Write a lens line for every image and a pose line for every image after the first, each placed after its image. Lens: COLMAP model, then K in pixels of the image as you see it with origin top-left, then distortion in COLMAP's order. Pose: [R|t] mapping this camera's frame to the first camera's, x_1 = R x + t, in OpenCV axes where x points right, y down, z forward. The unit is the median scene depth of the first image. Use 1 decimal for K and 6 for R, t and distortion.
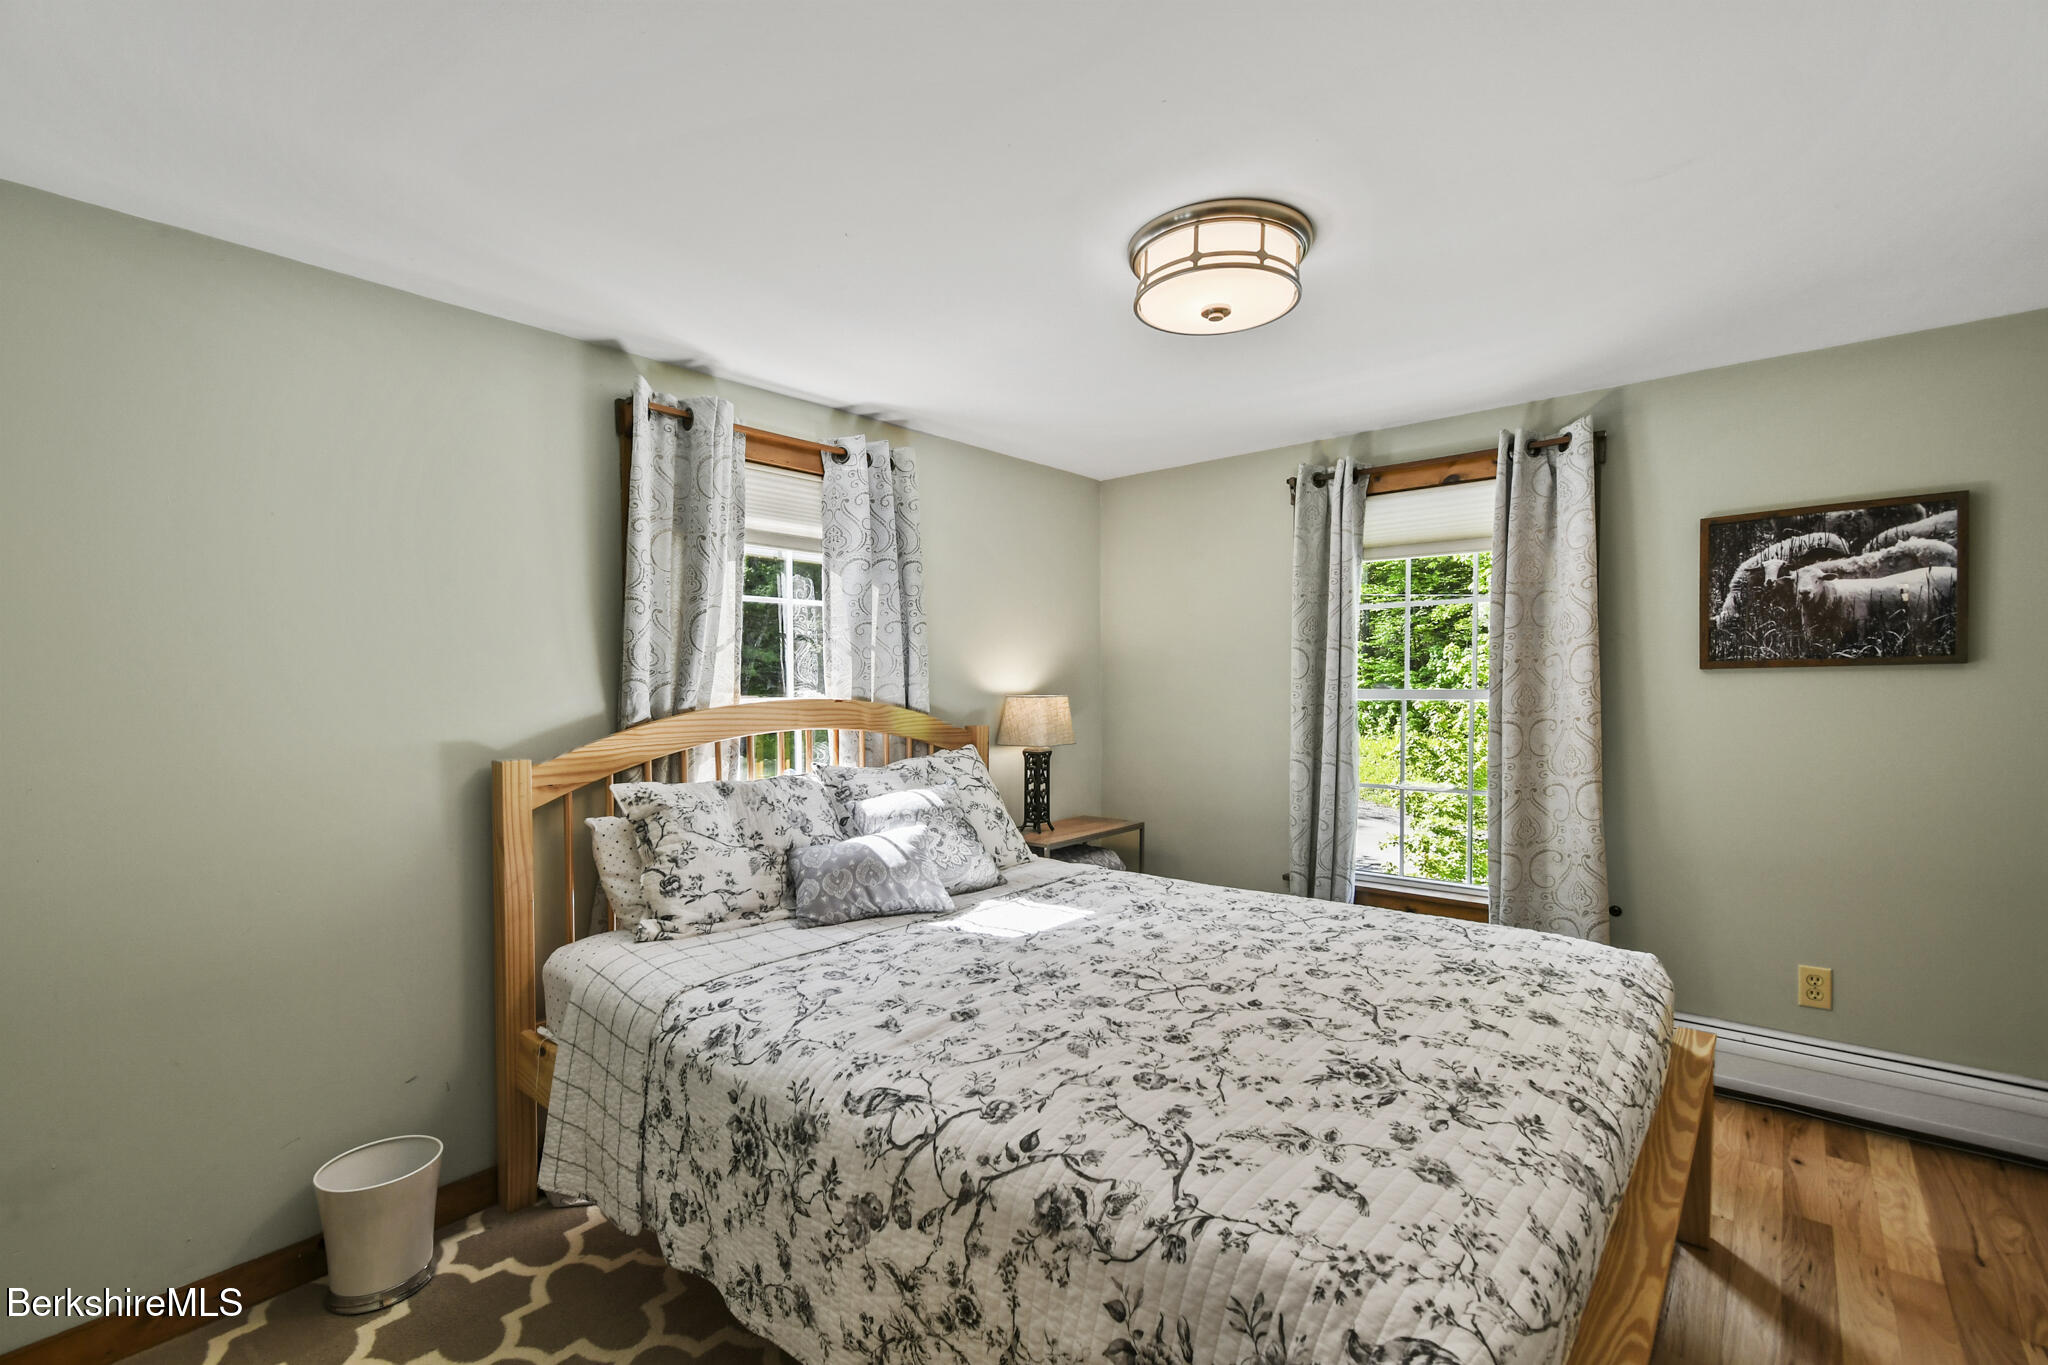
lens RADIAL K [[916.5, 0, 978.4], [0, 916.5, 701.4], [0, 0, 1]] dist [0.002397, -0.001852]
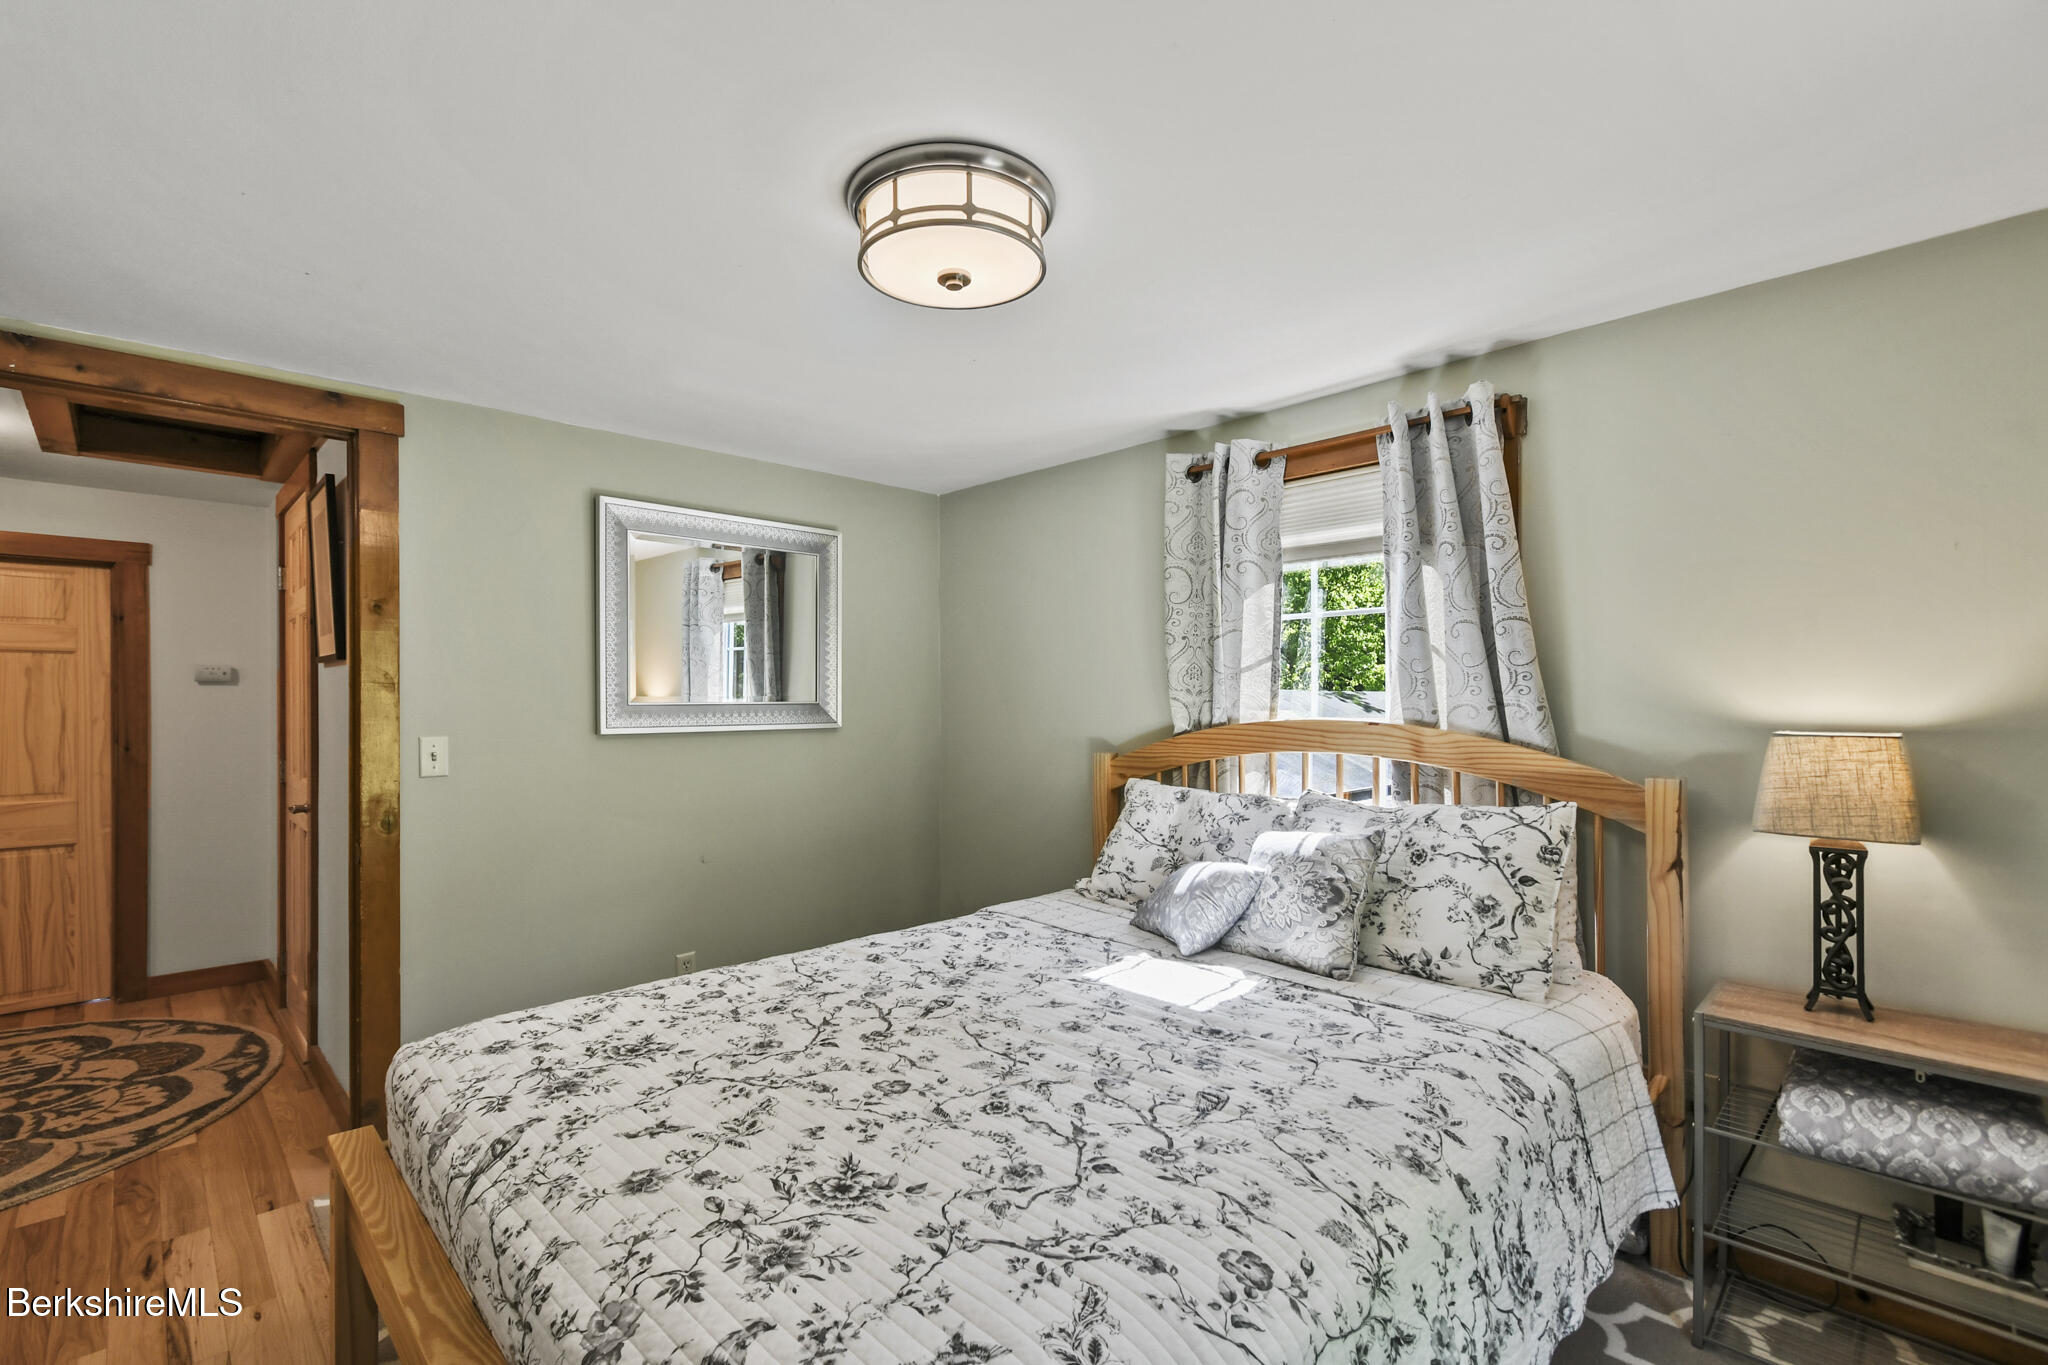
lens RADIAL K [[916.5, 0, 1020.9], [0, 916.5, 685.8], [0, 0, 1]] dist [0.002397, -0.001852]
pose [[-0.077092, -0.005606, -0.997008, 1.124279], [-0.020935, 0.999773, -0.004002, -0.039843], [0.996804, 0.020564, -0.077192, 1.149118]]
